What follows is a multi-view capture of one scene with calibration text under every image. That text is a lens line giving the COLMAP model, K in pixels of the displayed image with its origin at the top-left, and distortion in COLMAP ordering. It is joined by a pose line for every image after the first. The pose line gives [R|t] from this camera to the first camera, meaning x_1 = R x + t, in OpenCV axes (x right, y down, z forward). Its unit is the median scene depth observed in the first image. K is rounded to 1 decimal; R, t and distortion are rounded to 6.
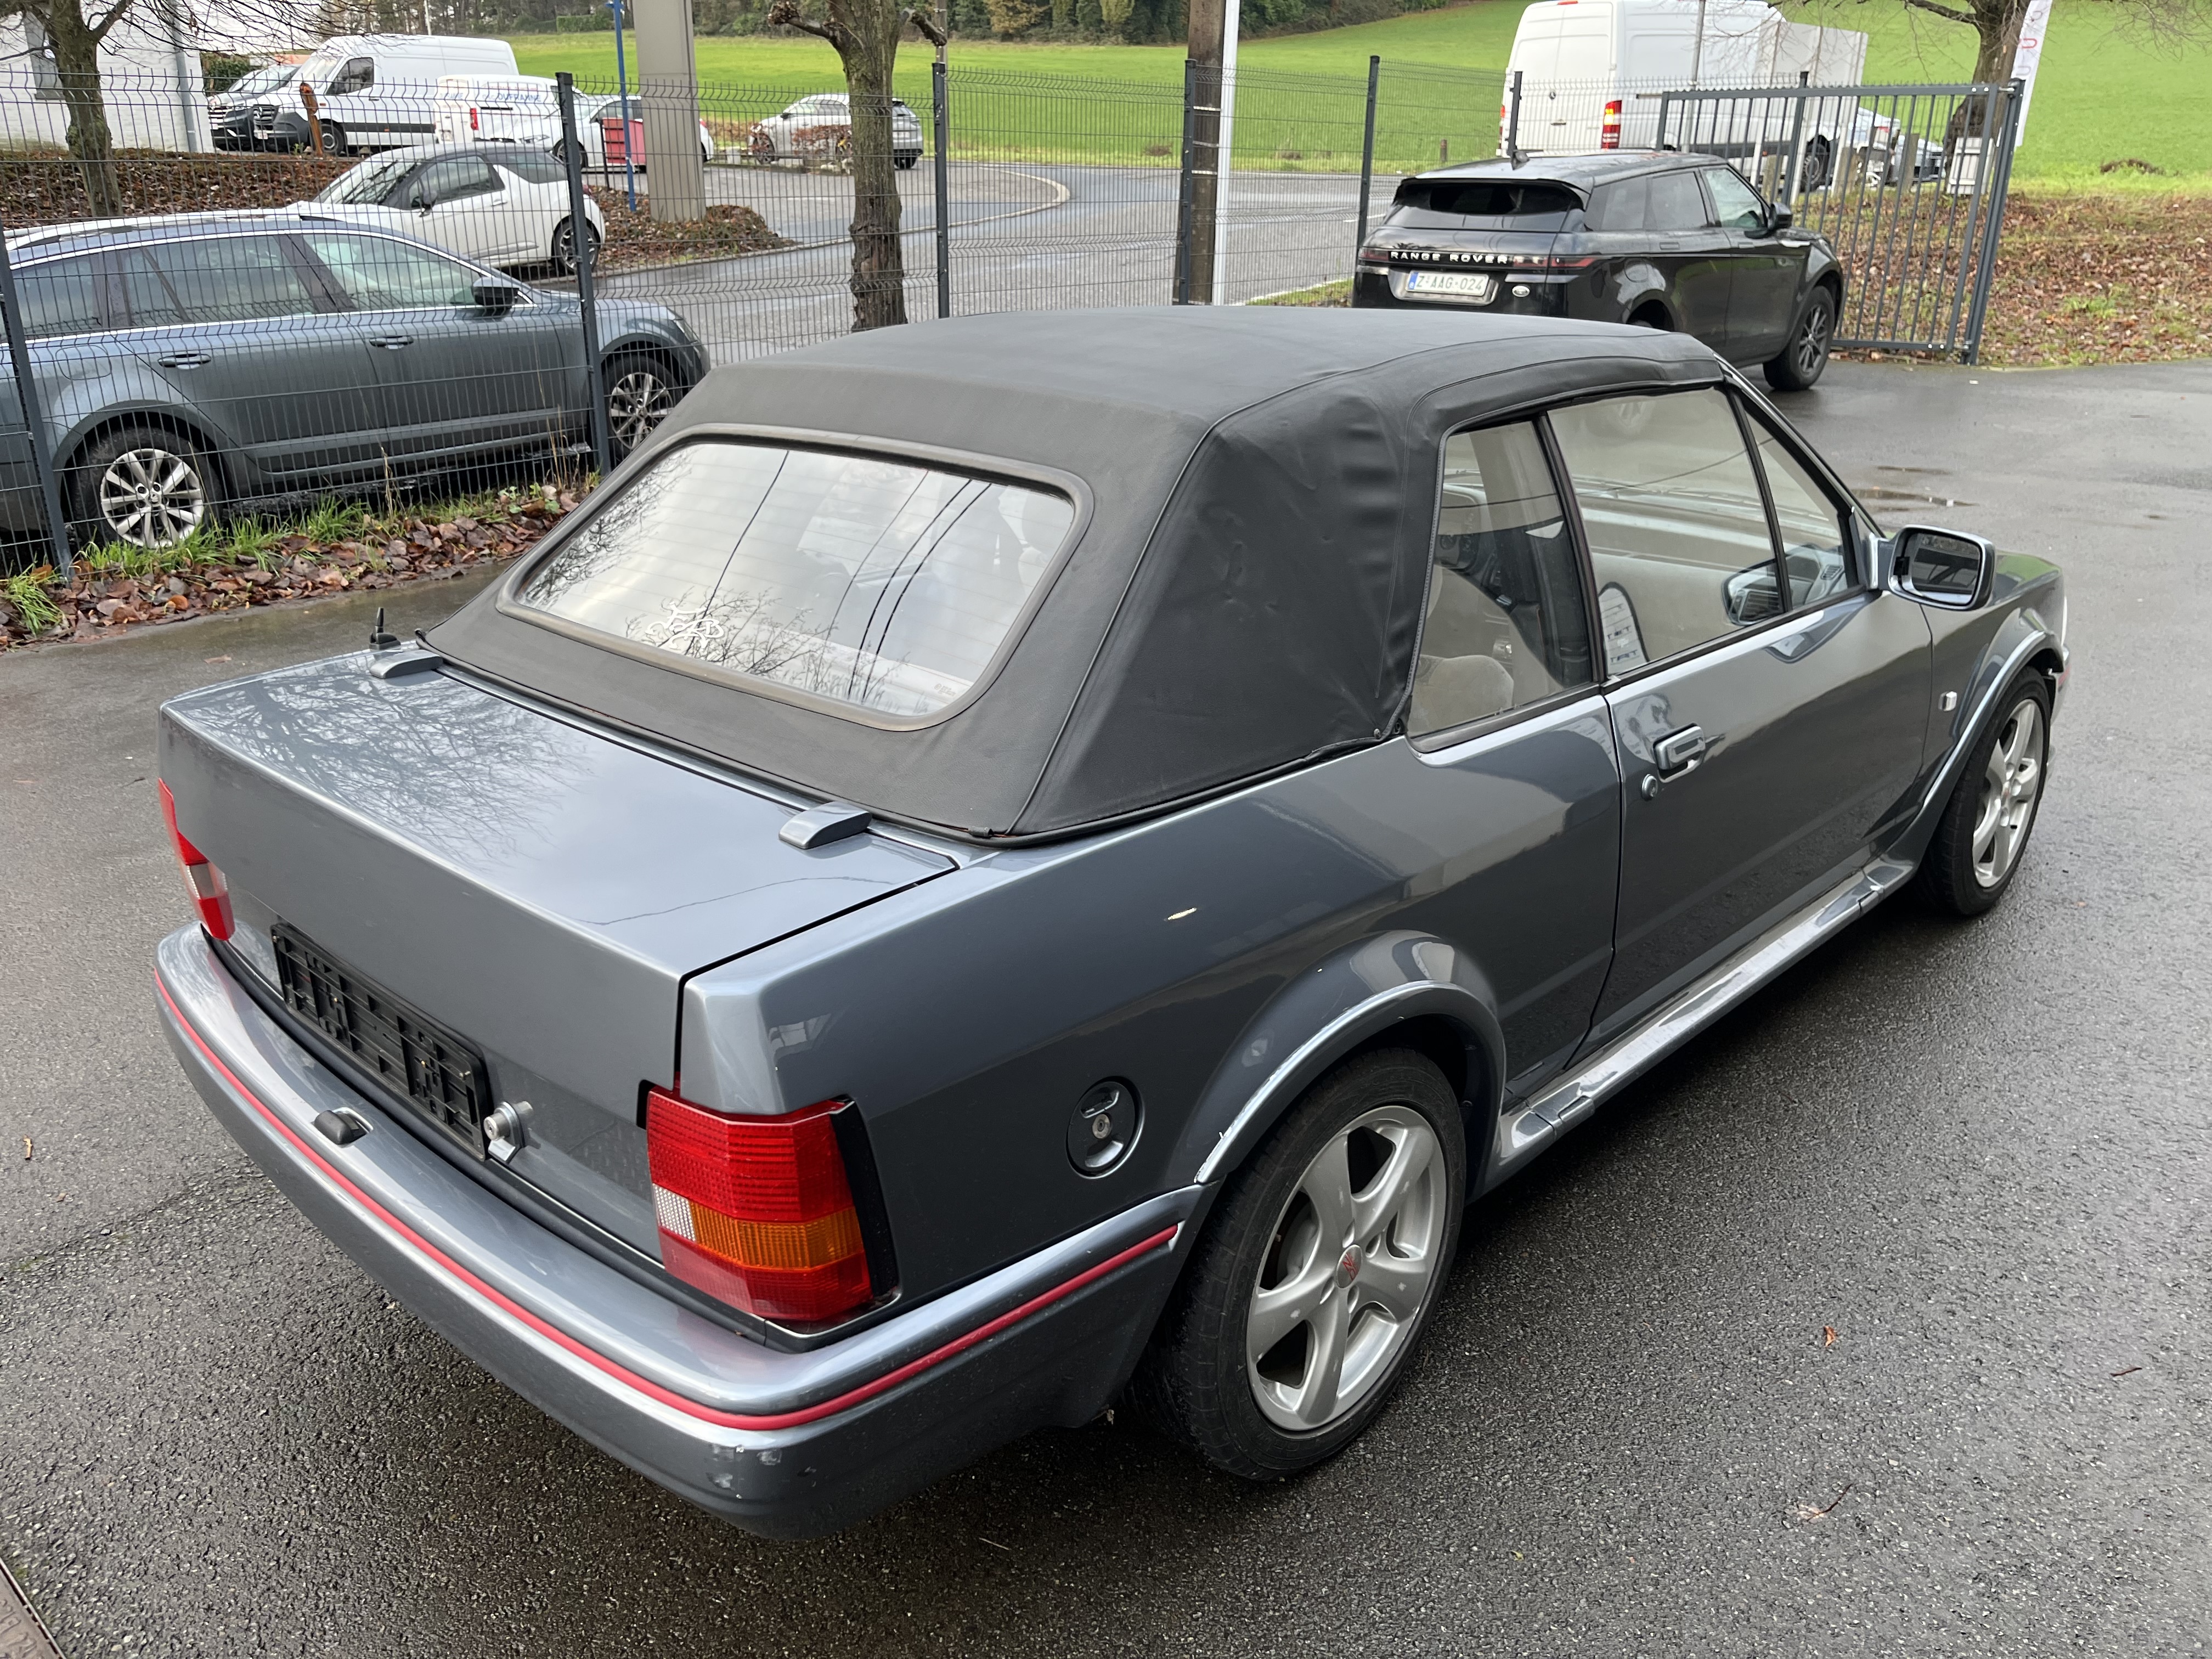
lens RADIAL K [[1695.6, 0, 1104.5], [0, 1695.6, 822.6], [0, 0, 1]] dist [0.064096, -0.082073]
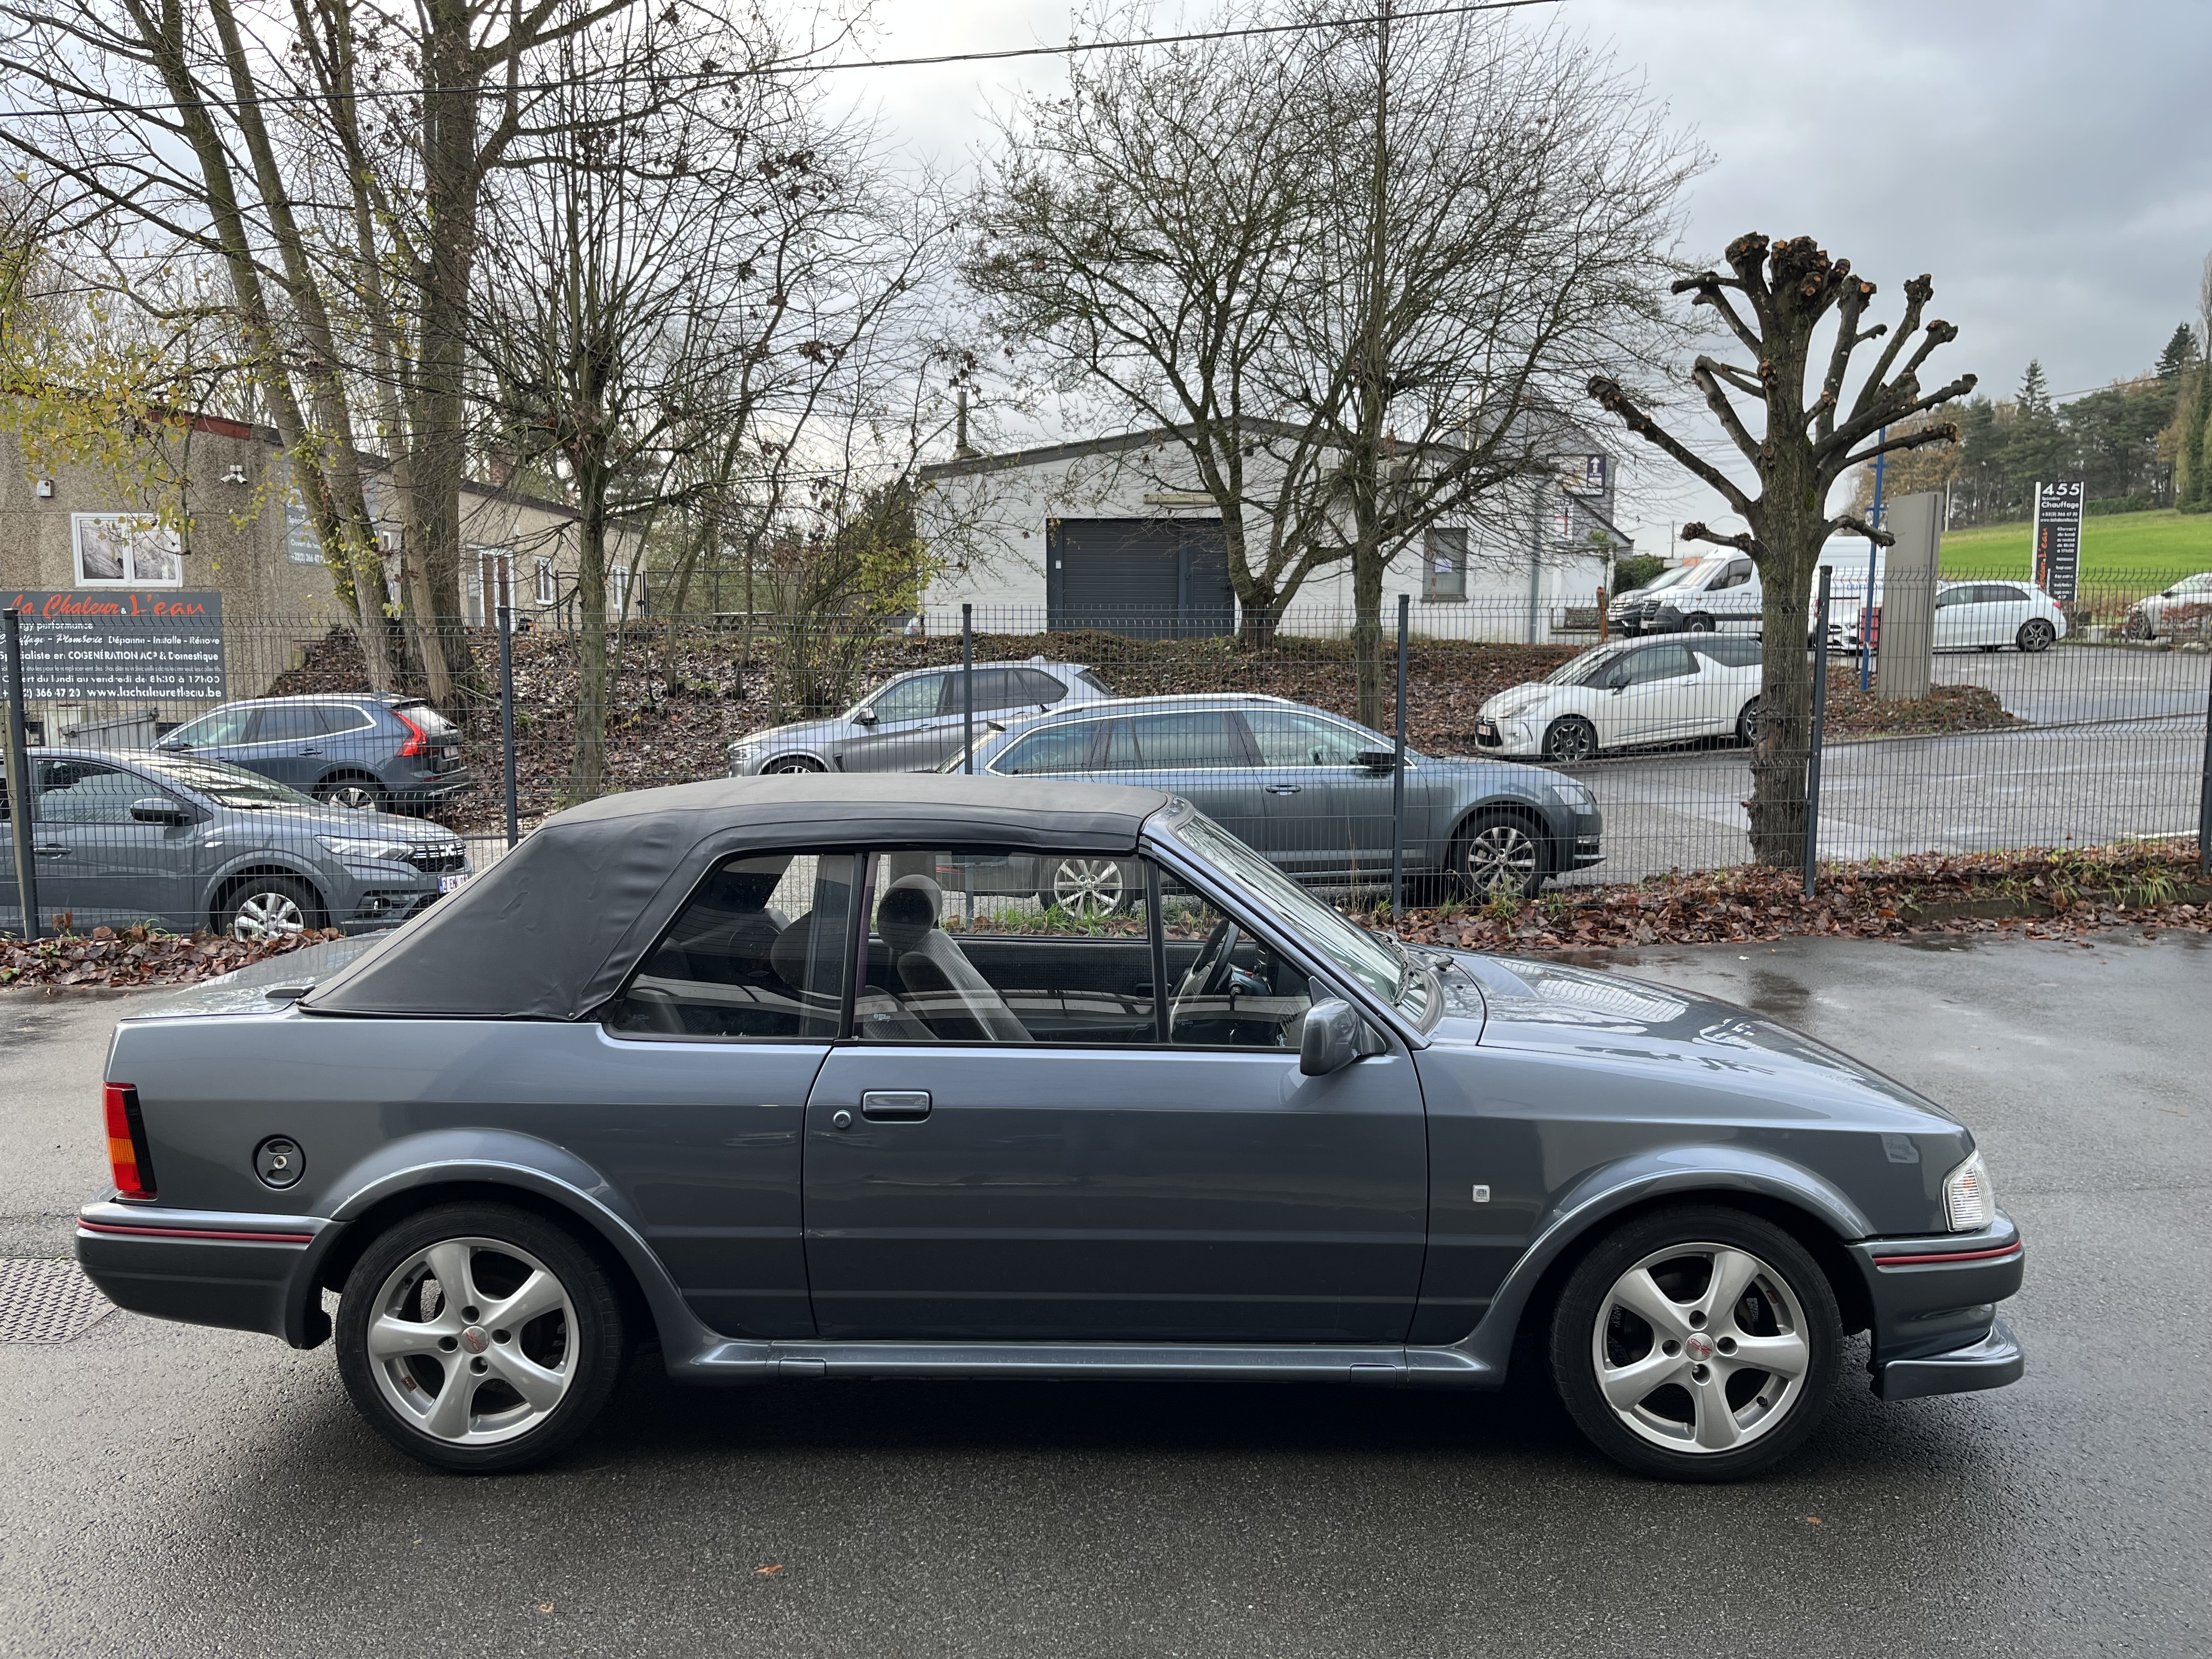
lens RADIAL K [[1695.6, 0, 1104.5], [0, 1695.6, 822.6], [0, 0, 1]] dist [0.064096, -0.082073]
pose [[0.698689, 0.068526, -0.712136, 0.353655], [-0.250676, 0.955747, -0.153975, -0.022203], [0.670071, 0.286097, 0.684948, 0.033155]]
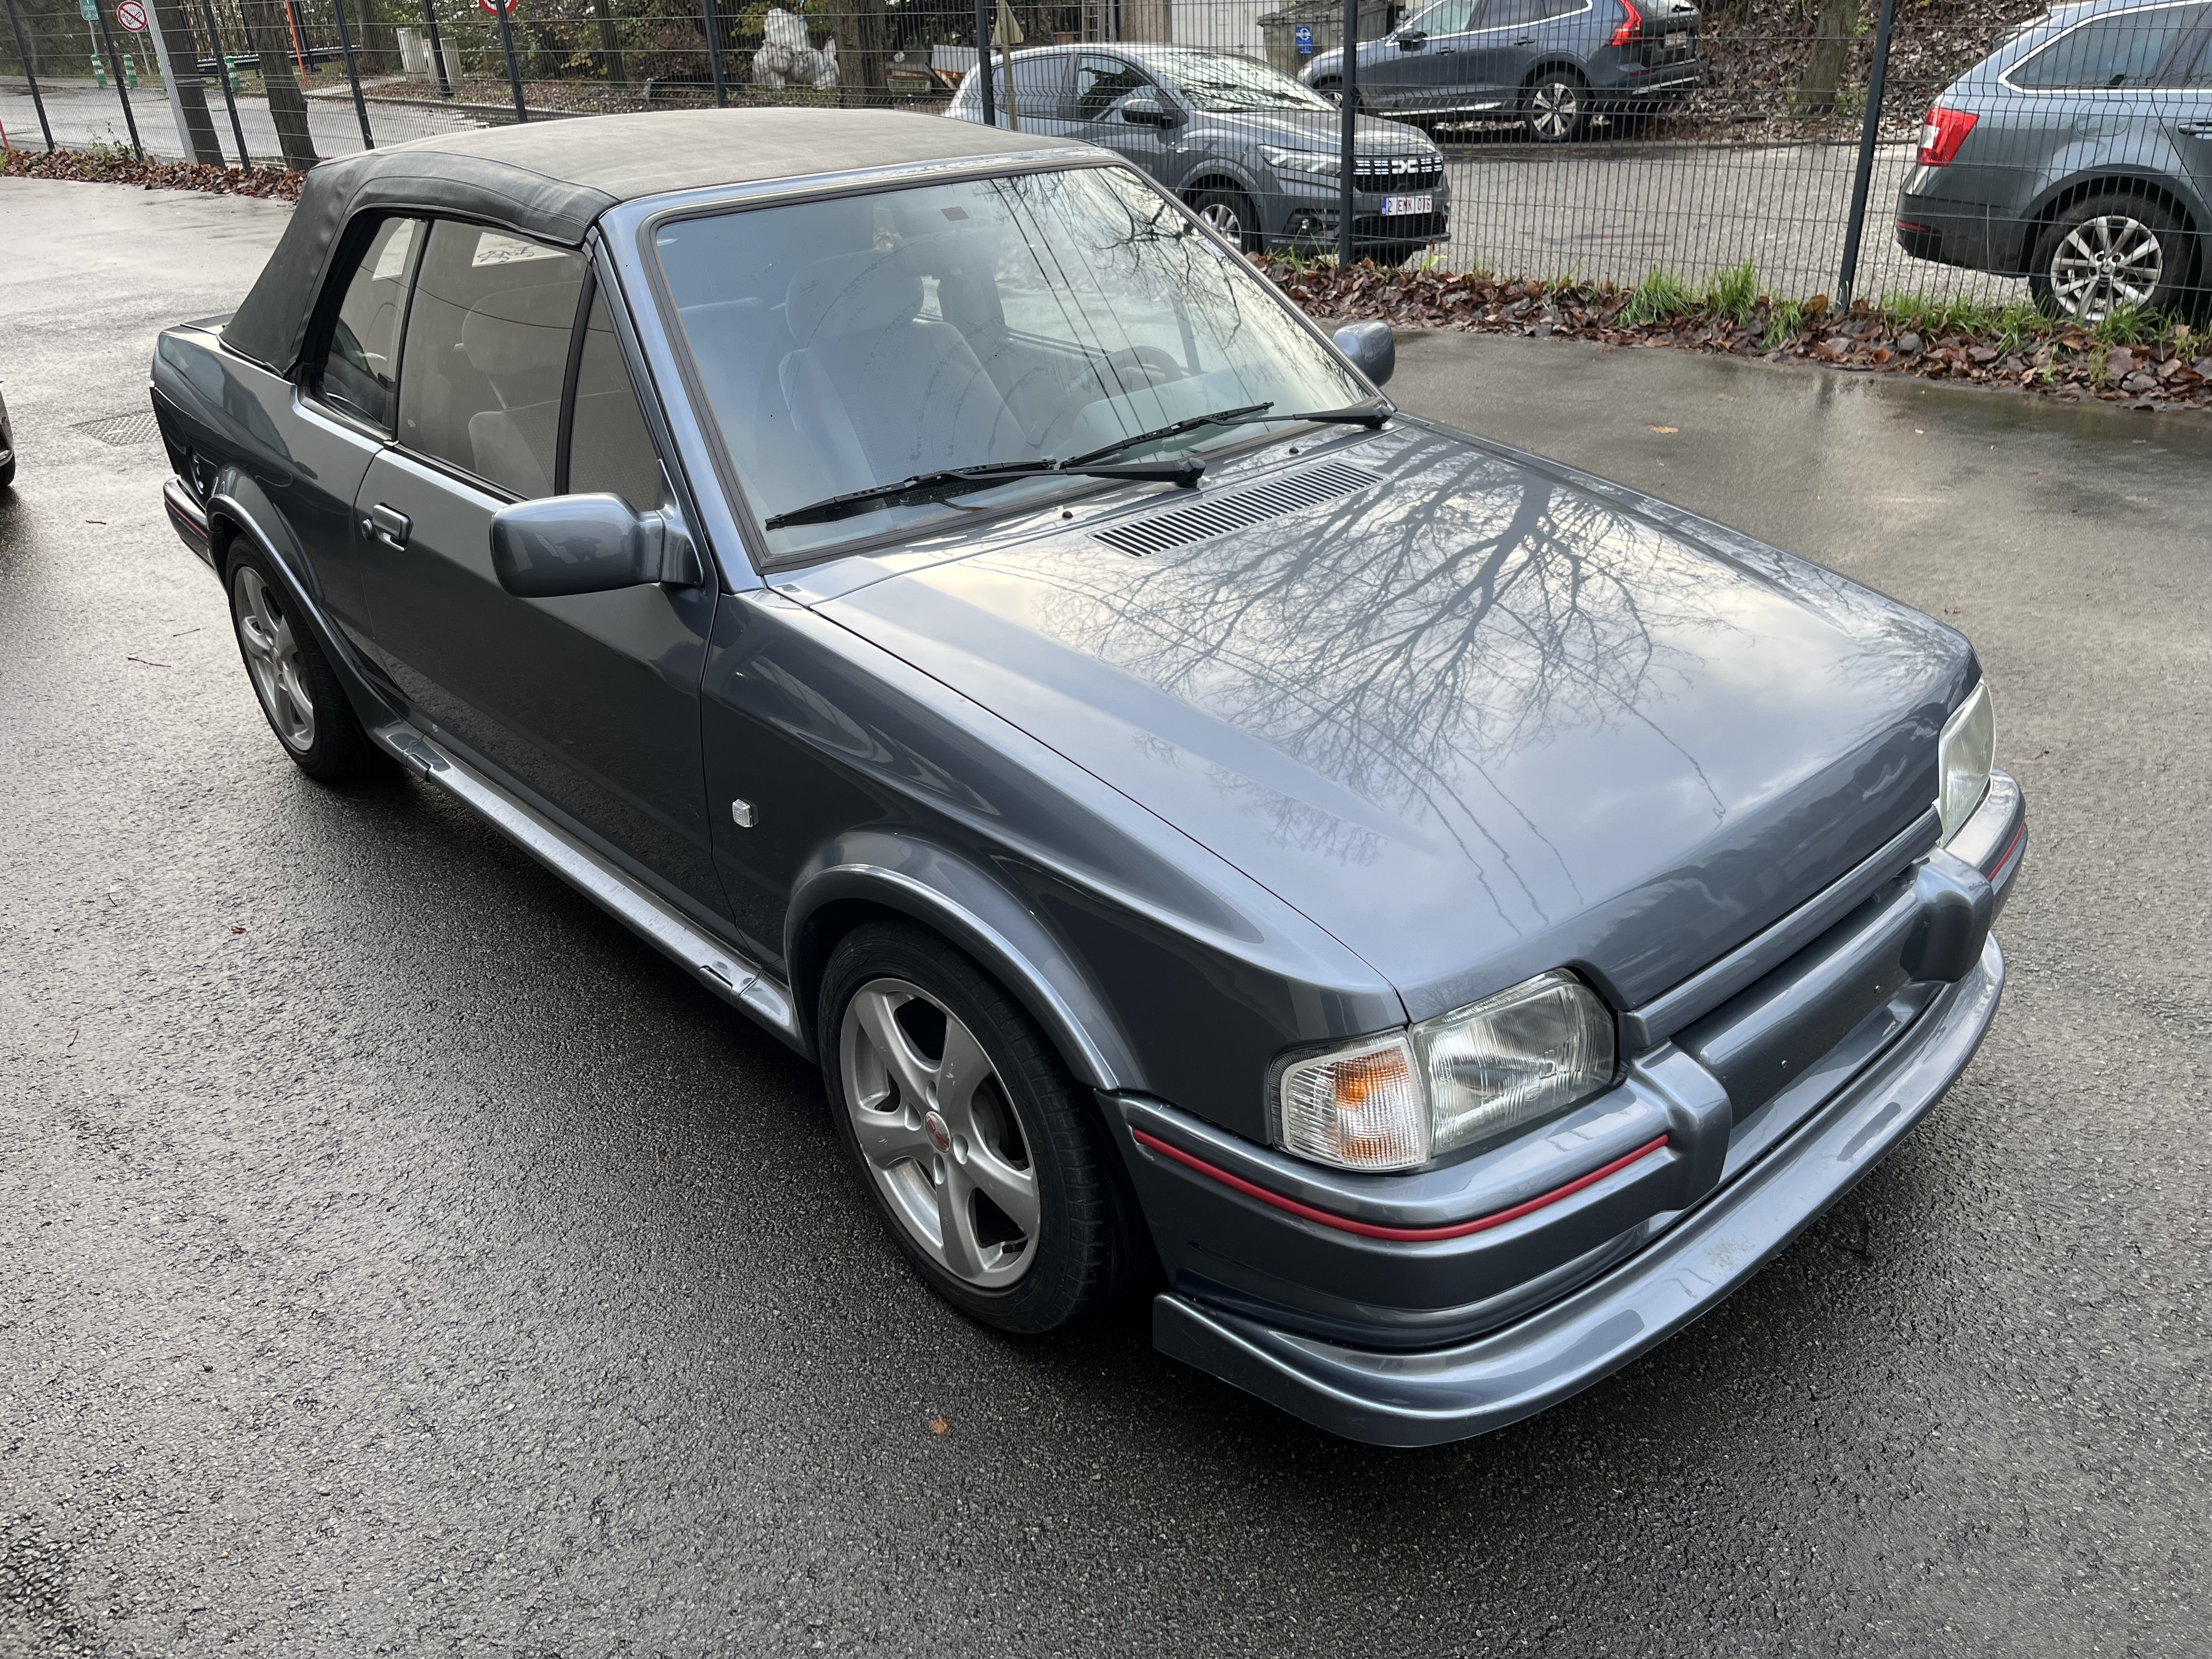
lens RADIAL K [[1695.6, 0, 1104.5], [0, 1695.6, 822.6], [0, 0, 1]] dist [0.064096, -0.082073]
pose [[-0.064845, 0.453711, -0.888787, 0.377349], [-0.309022, 0.837749, 0.450203, -0.150564], [0.948842, 0.303848, 0.085883, 0.385324]]
